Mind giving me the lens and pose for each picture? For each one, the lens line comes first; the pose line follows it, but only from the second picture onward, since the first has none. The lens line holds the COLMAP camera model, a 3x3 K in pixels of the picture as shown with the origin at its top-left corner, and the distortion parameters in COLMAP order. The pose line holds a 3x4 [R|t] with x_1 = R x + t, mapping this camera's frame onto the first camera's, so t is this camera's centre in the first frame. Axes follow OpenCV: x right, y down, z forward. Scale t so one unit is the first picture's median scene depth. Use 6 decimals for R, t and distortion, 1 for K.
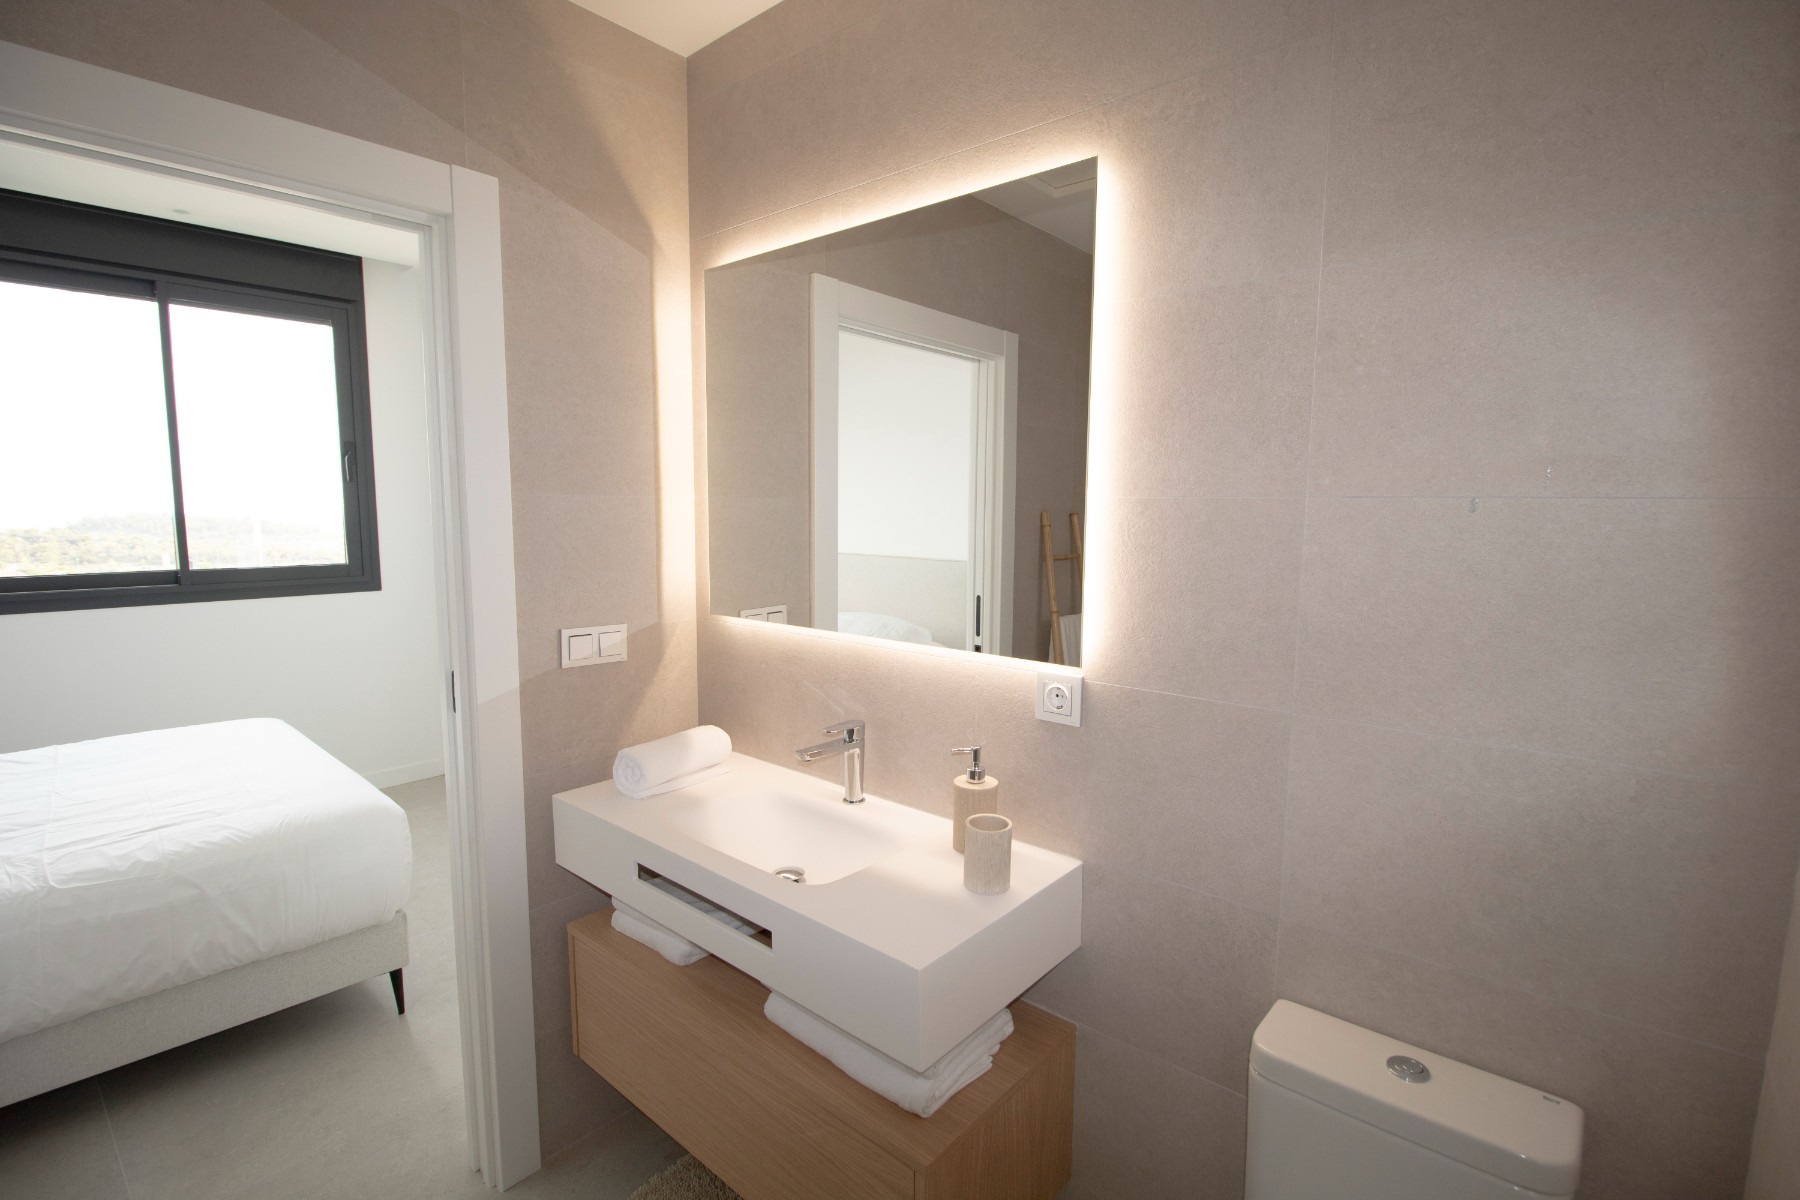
lens RADIAL K [[824.7, 0, 900.0], [0, 824.7, 600.0], [0, 0, 1]] dist [-0.034262, 0.000430]
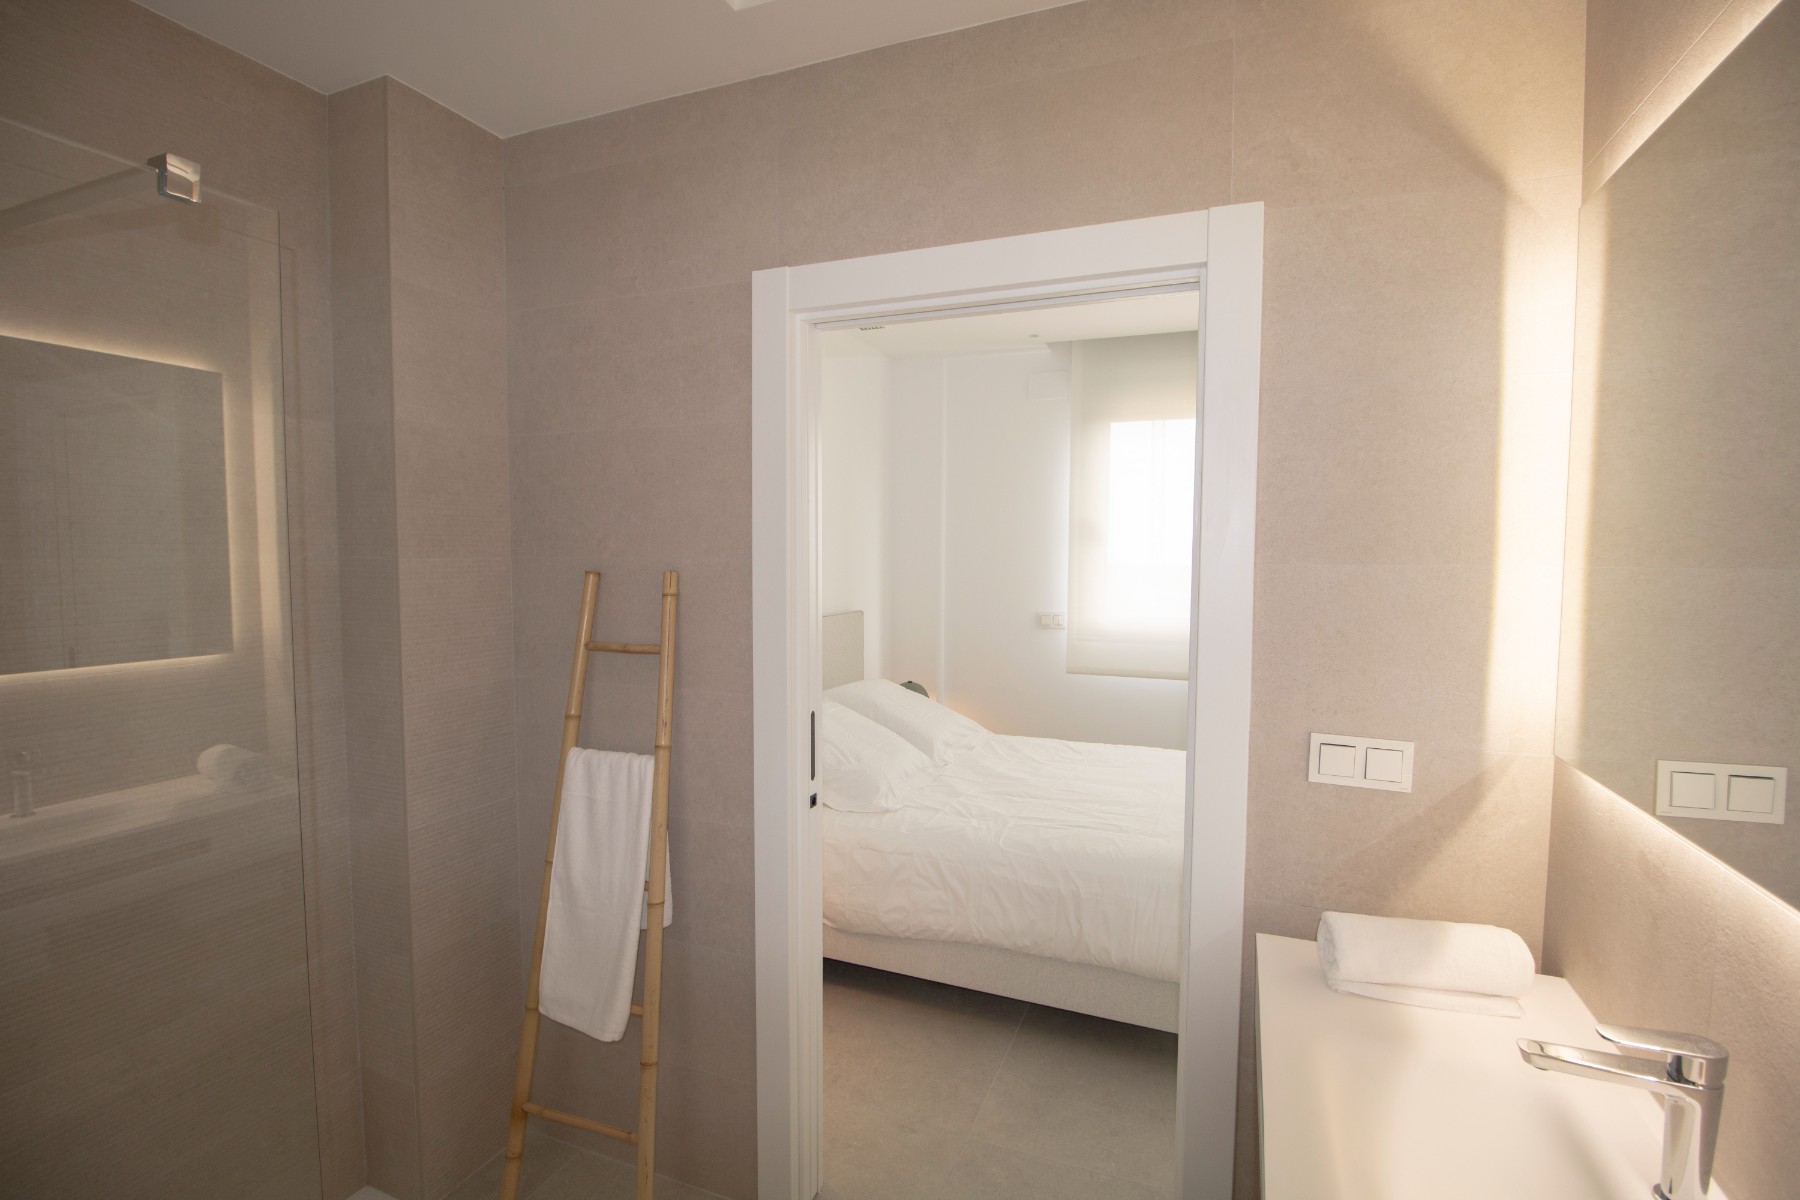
lens RADIAL K [[824.7, 0, 900.0], [0, 824.7, 600.0], [0, 0, 1]] dist [-0.034262, 0.000430]
pose [[0.307883, 0.045197, -0.950350, 0.196439], [-0.106325, 0.994249, 0.012839, -0.055988], [0.945465, 0.097093, 0.310918, 0.344555]]
